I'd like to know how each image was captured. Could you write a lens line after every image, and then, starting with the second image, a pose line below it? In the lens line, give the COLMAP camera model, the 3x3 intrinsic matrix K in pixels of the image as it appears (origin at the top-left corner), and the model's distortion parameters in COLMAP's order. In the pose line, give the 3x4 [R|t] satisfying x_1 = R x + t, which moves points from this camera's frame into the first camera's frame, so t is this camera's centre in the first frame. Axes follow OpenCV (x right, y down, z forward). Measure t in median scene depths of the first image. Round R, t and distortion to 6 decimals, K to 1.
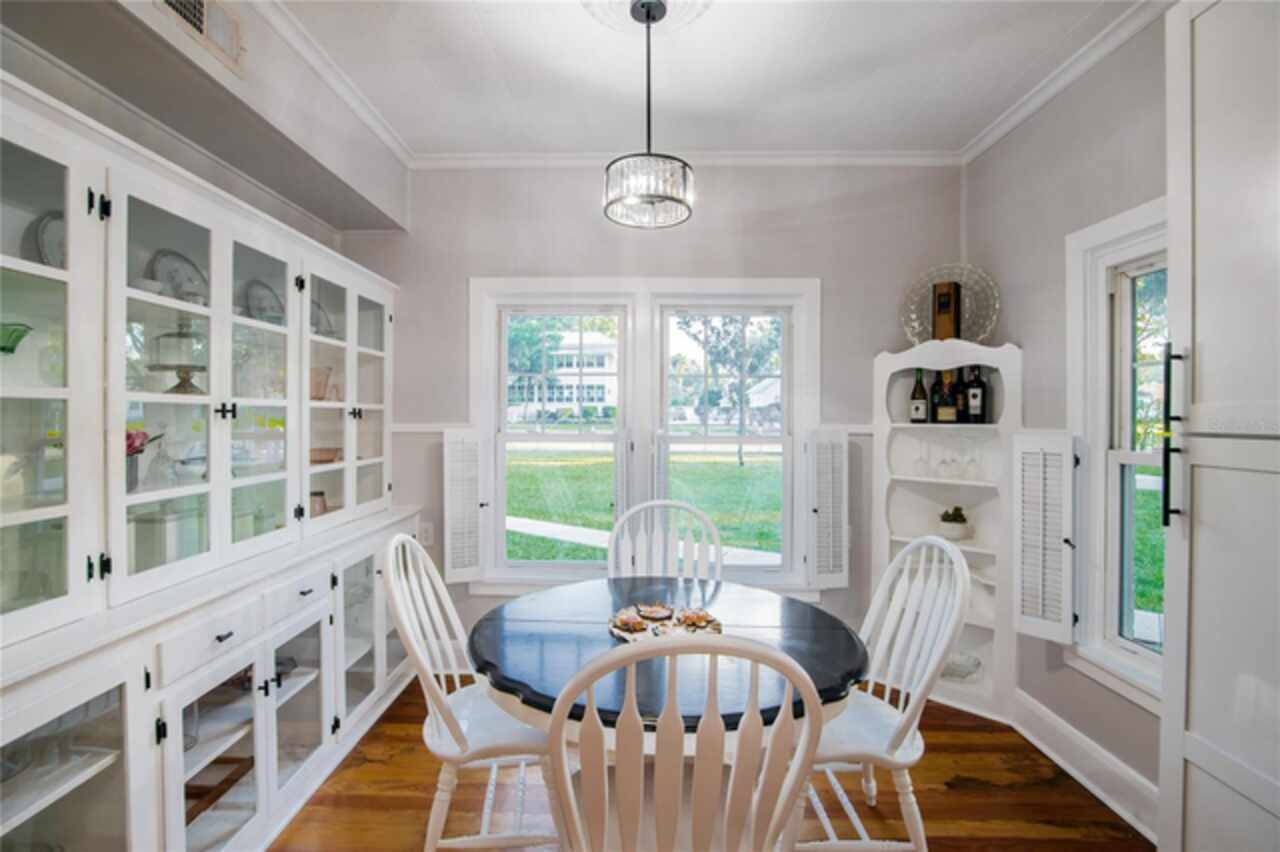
lens RADIAL K [[577.0, 0, 635.8], [0, 577.0, 423.5], [0, 0, 1]] dist [-0.034134, 0.006399]
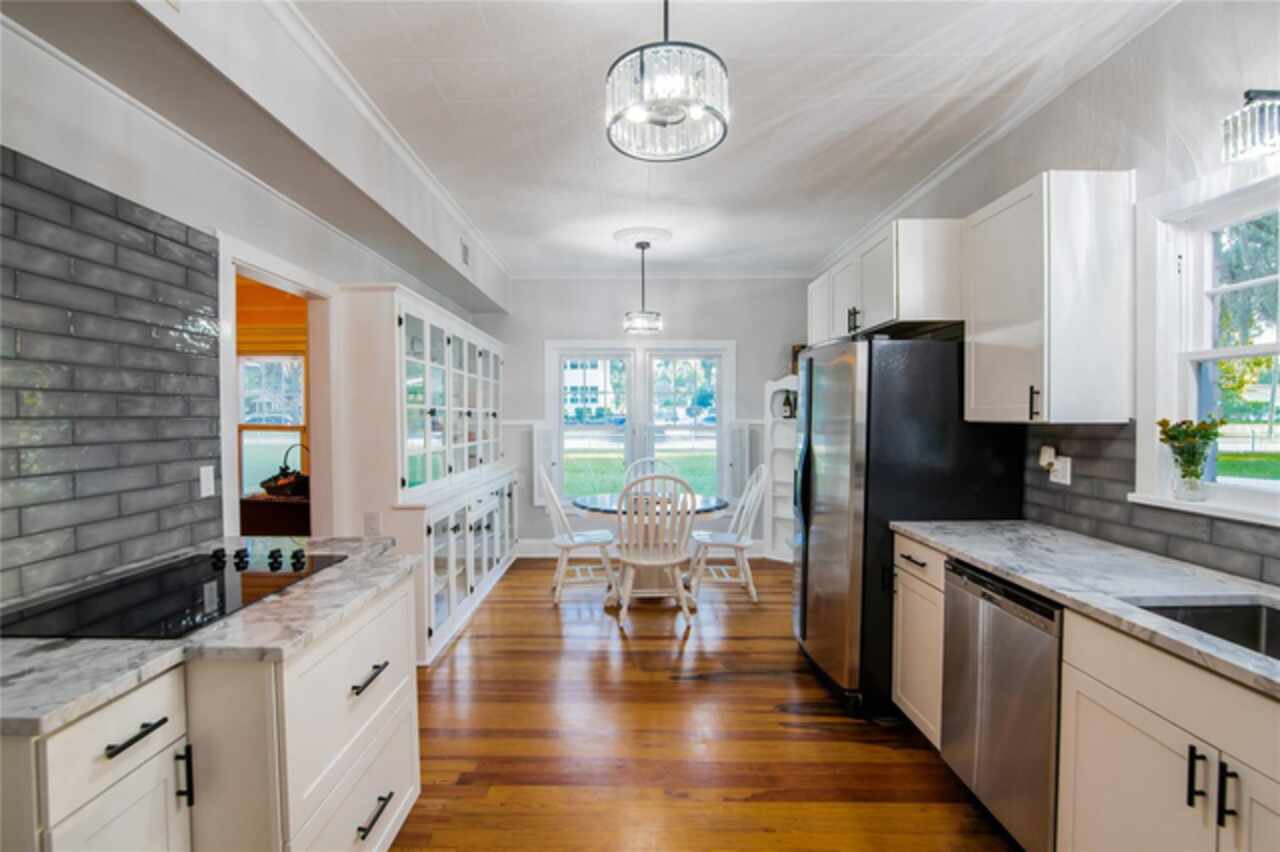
lens RADIAL K [[577.0, 0, 638.3], [0, 577.0, 427.2], [0, 0, 1]] dist [-0.034134, 0.006399]
pose [[0.999843, -0.005071, 0.017000, -0.024694], [0.004982, 0.999974, 0.005261, 0.015403], [-0.017026, -0.005176, 0.999842, -0.838250]]
